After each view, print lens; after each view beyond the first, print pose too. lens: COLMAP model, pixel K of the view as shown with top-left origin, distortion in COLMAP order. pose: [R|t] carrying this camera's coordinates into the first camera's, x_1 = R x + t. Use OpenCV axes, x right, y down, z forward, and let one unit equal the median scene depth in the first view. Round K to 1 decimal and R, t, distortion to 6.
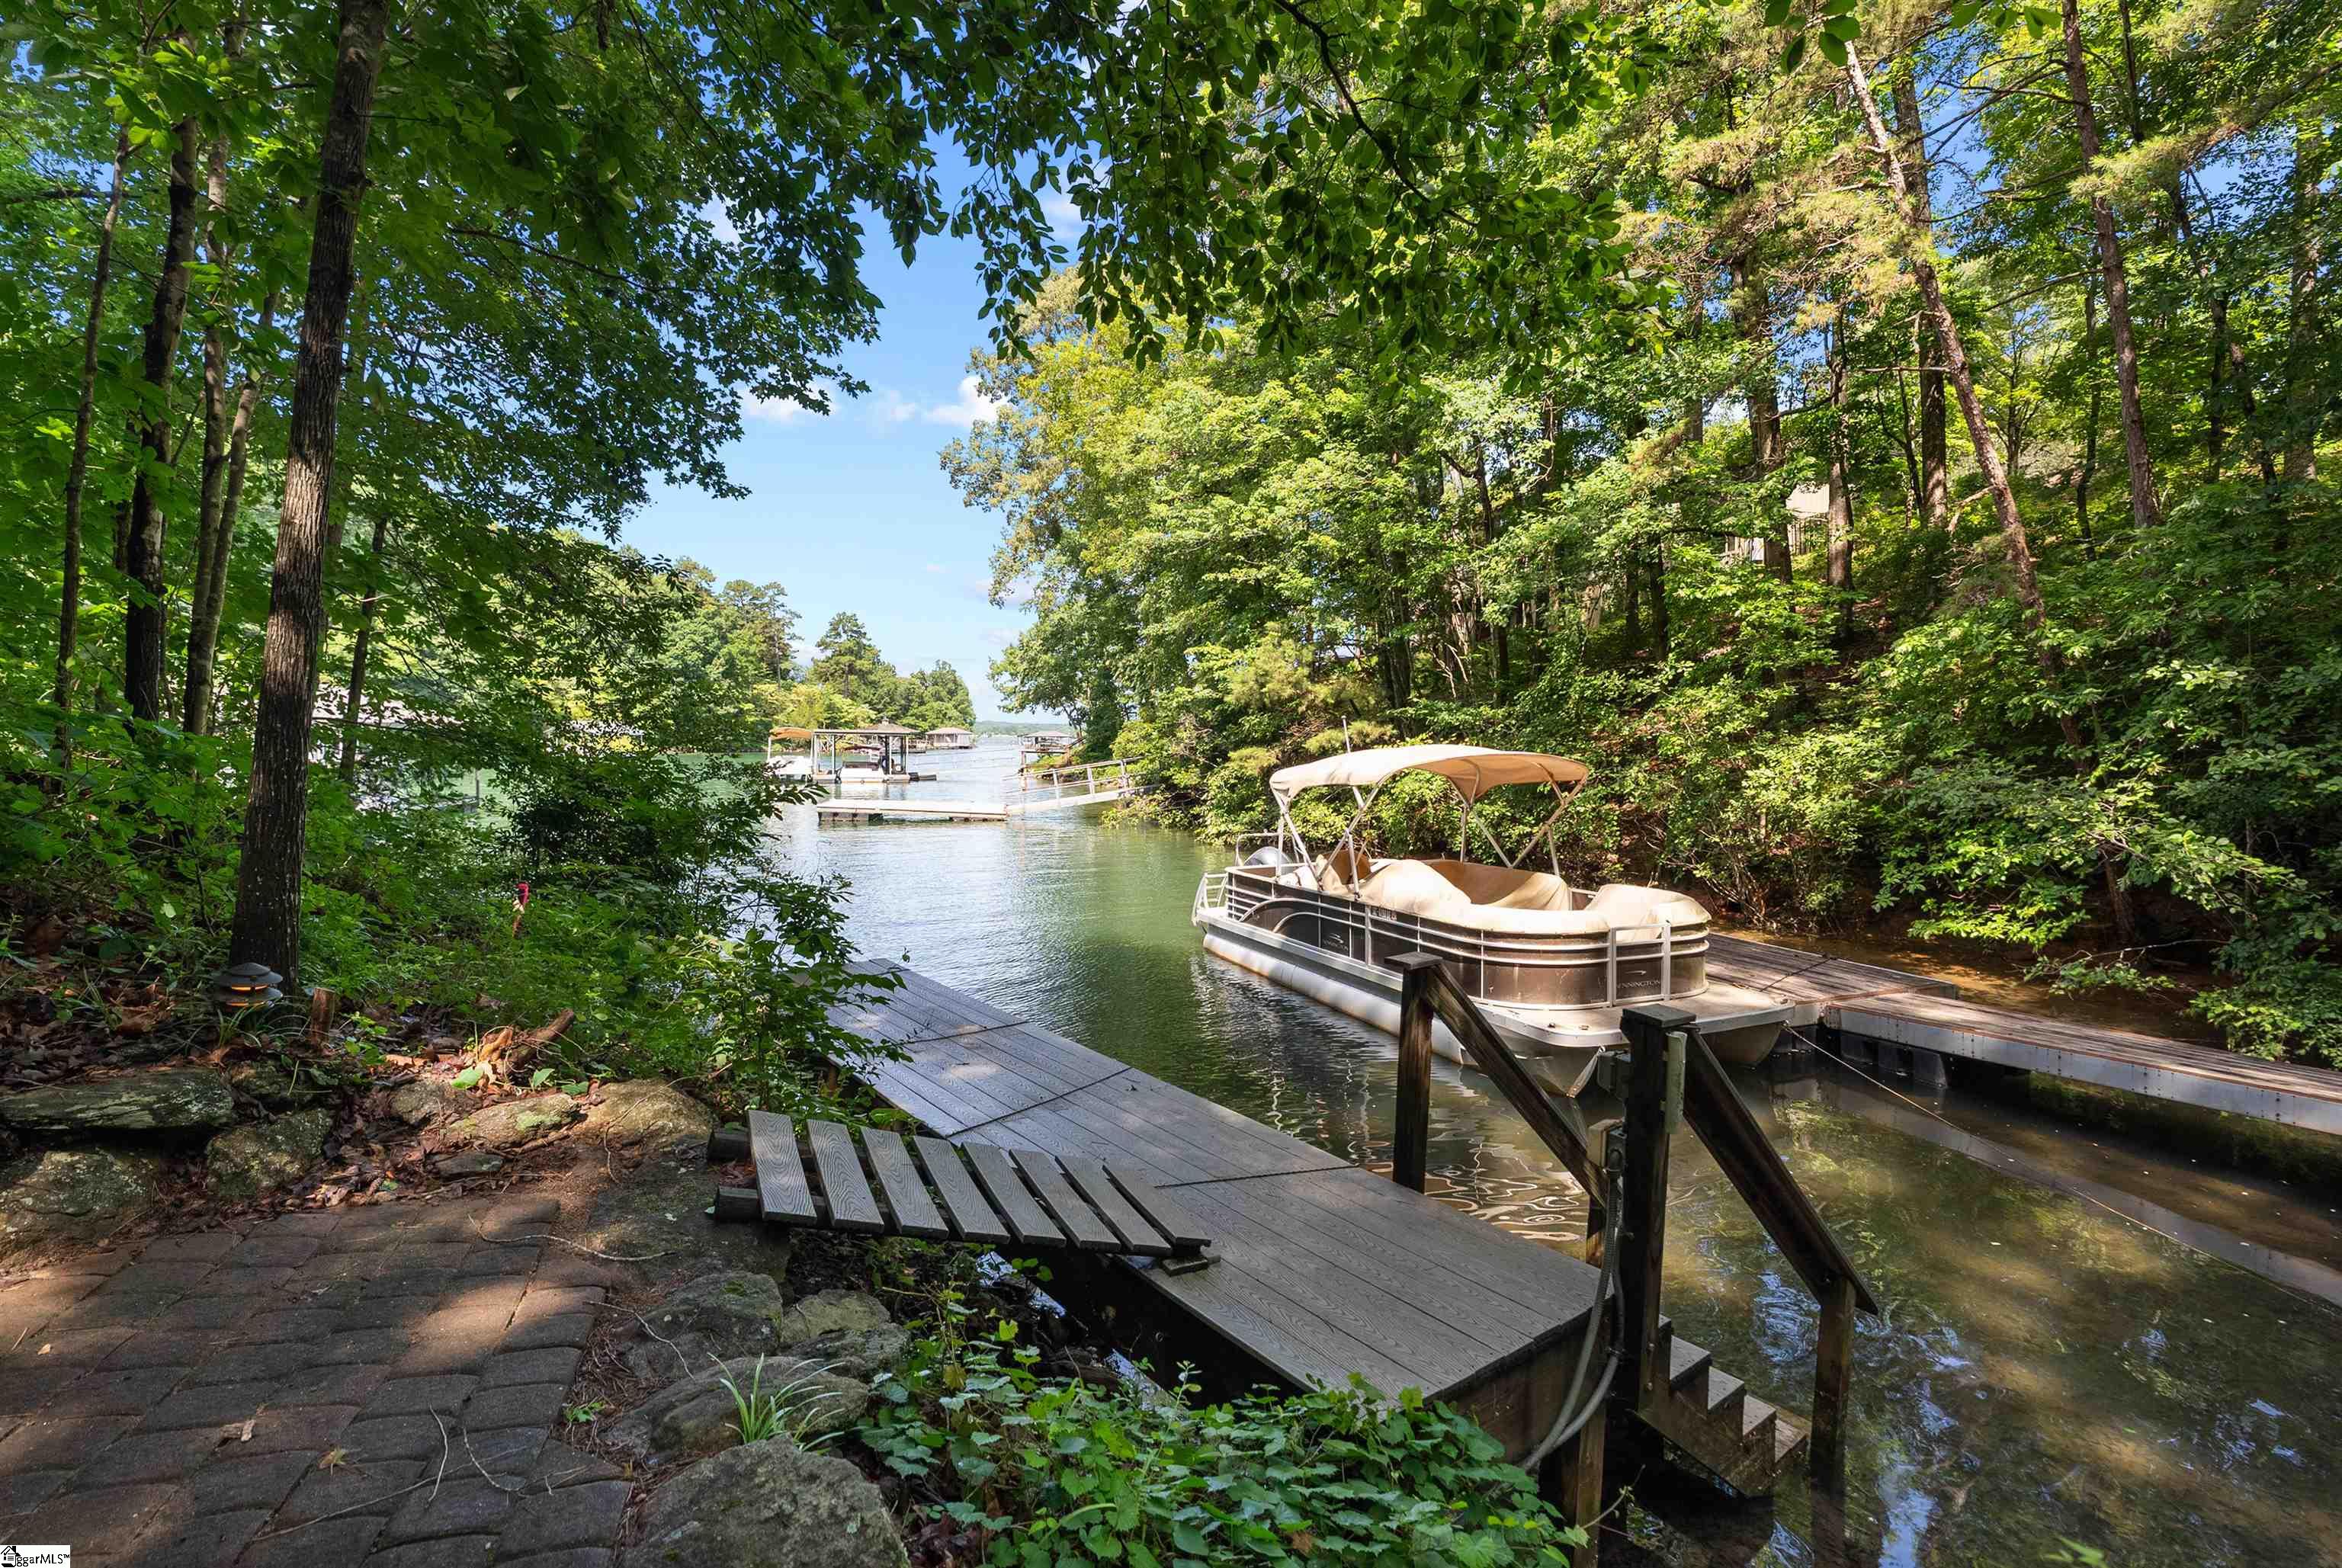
lens RADIAL K [[1058.9, 0, 1170.0], [0, 1058.9, 779.5], [0, 0, 1]] dist [-0.018652, 0.000059]
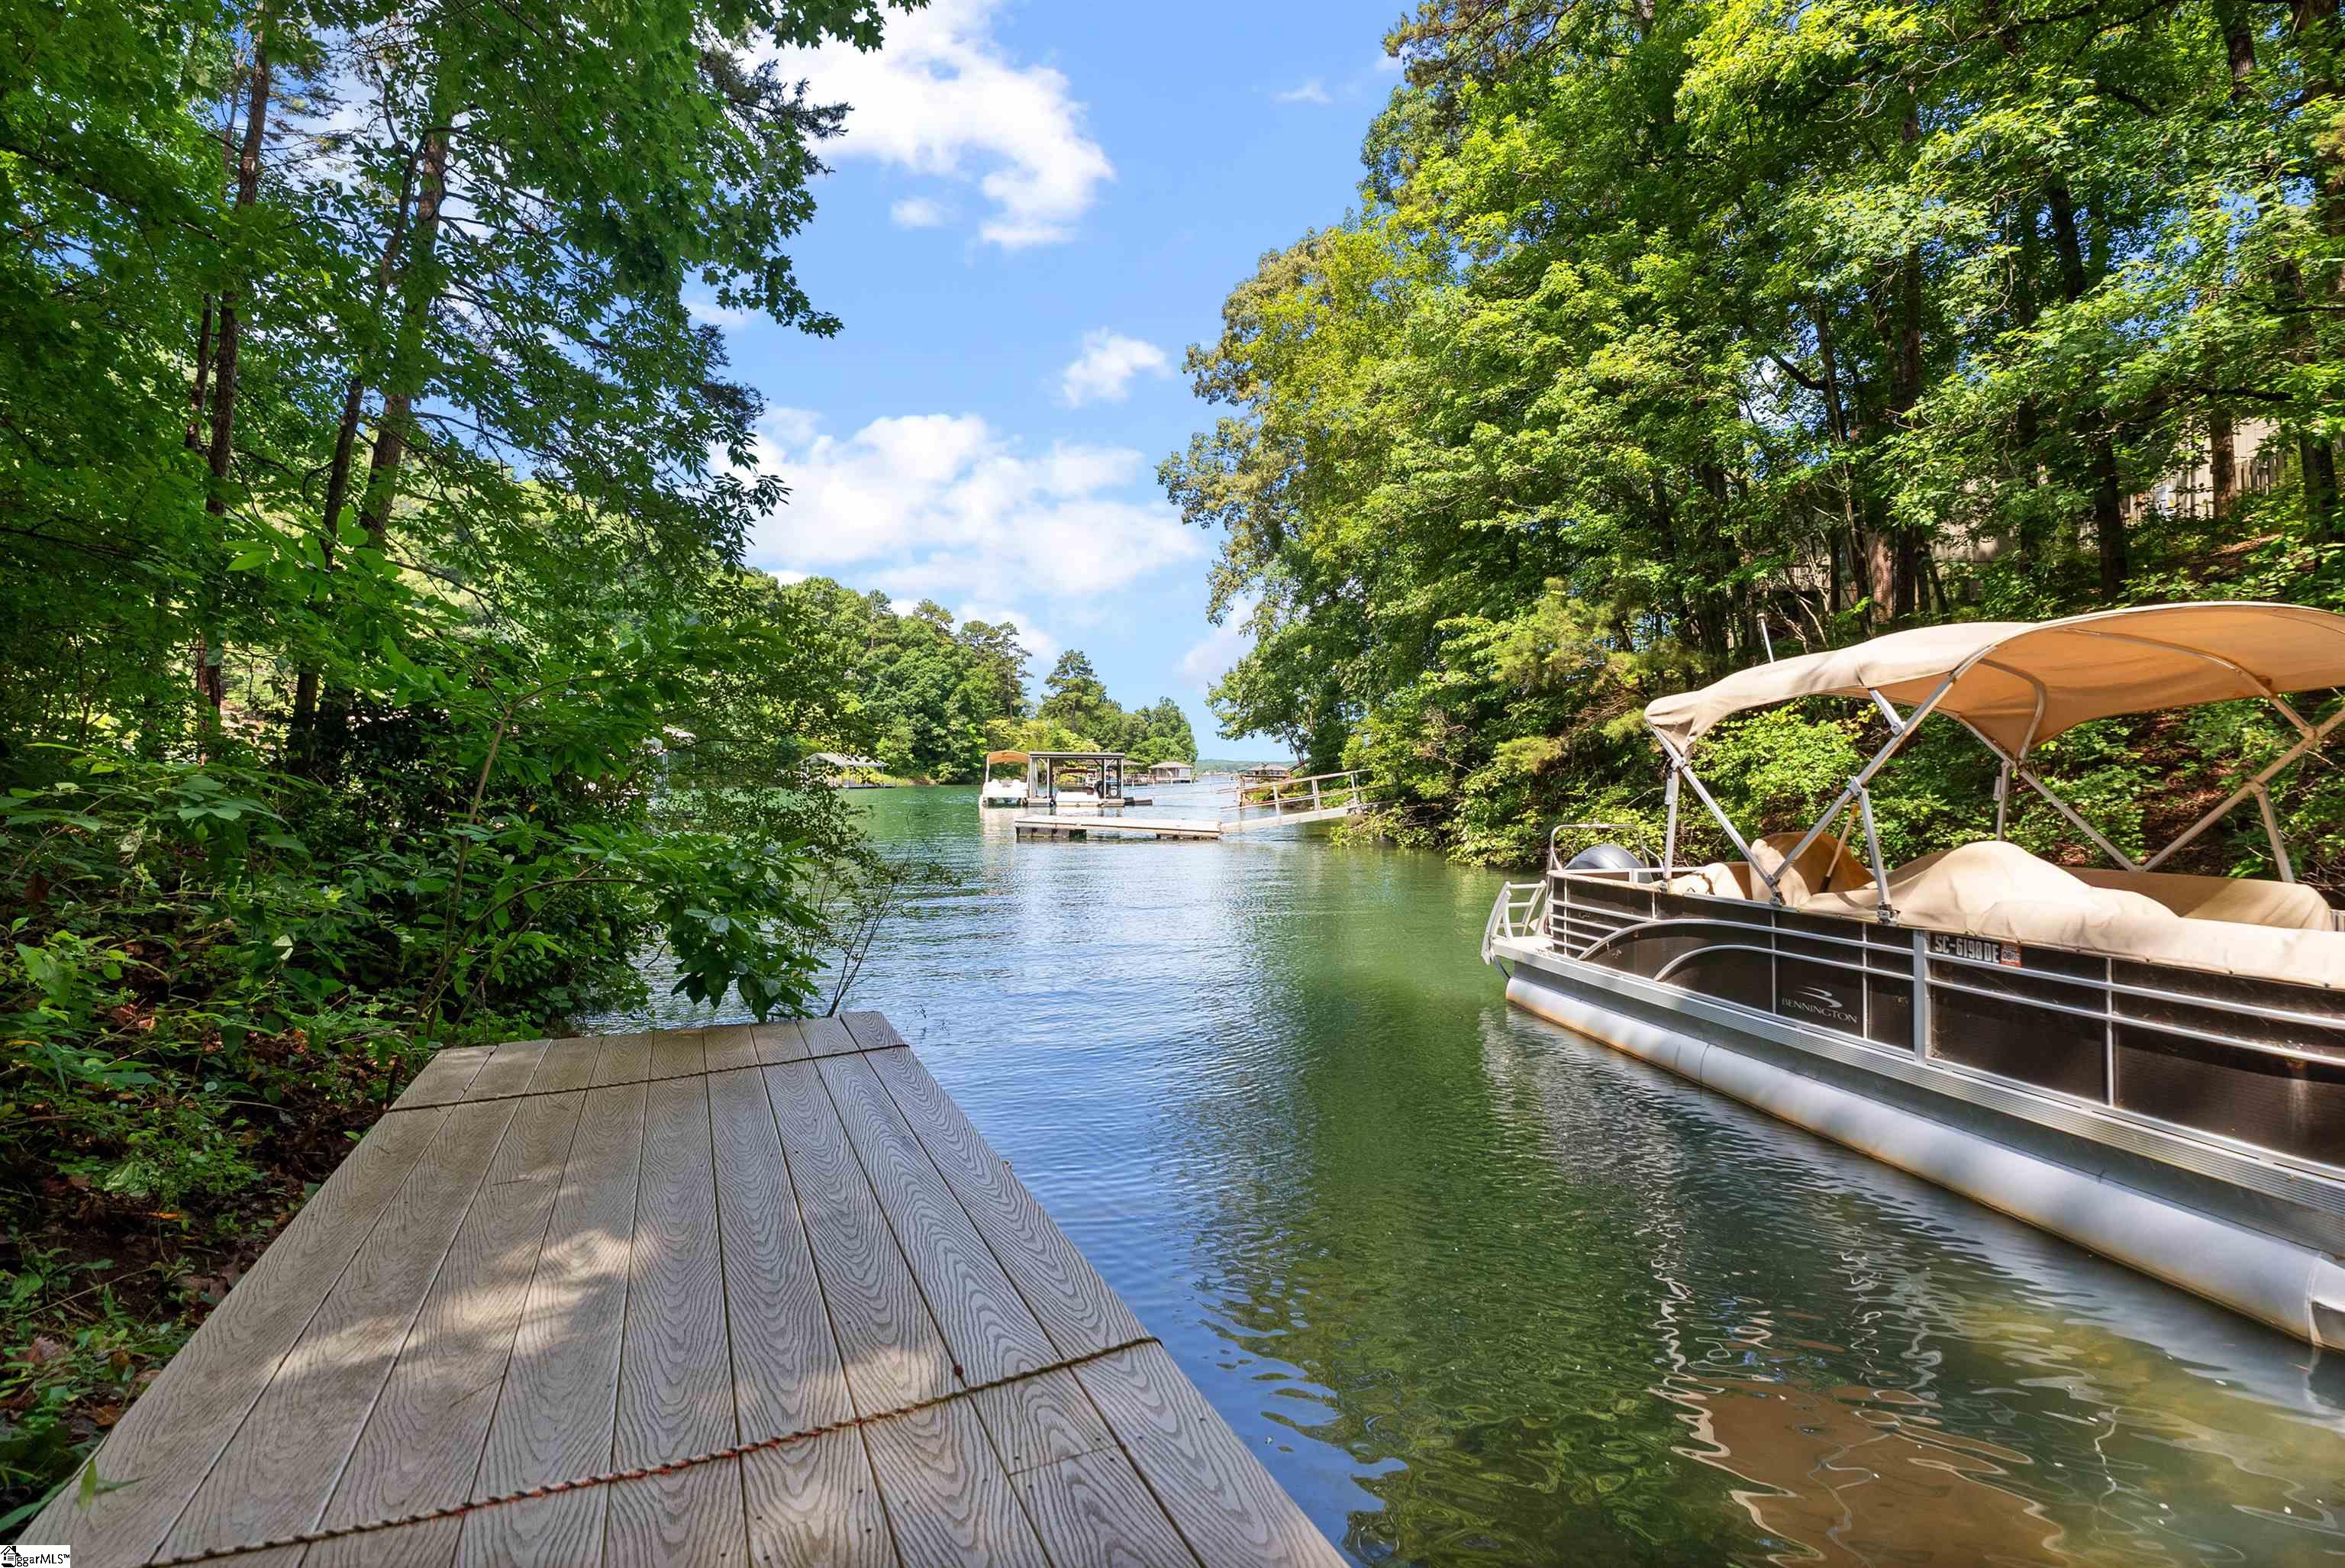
lens RADIAL K [[1060.3, 0, 1176.3], [0, 1060.3, 785.6], [0, 0, 1]] dist [-0.018652, 0.000059]
pose [[0.979805, 0.002235, -0.199943, -0.015414], [-0.007780, 0.999607, -0.026948, 0.021678], [0.199804, 0.027959, 0.979437, 0.148072]]
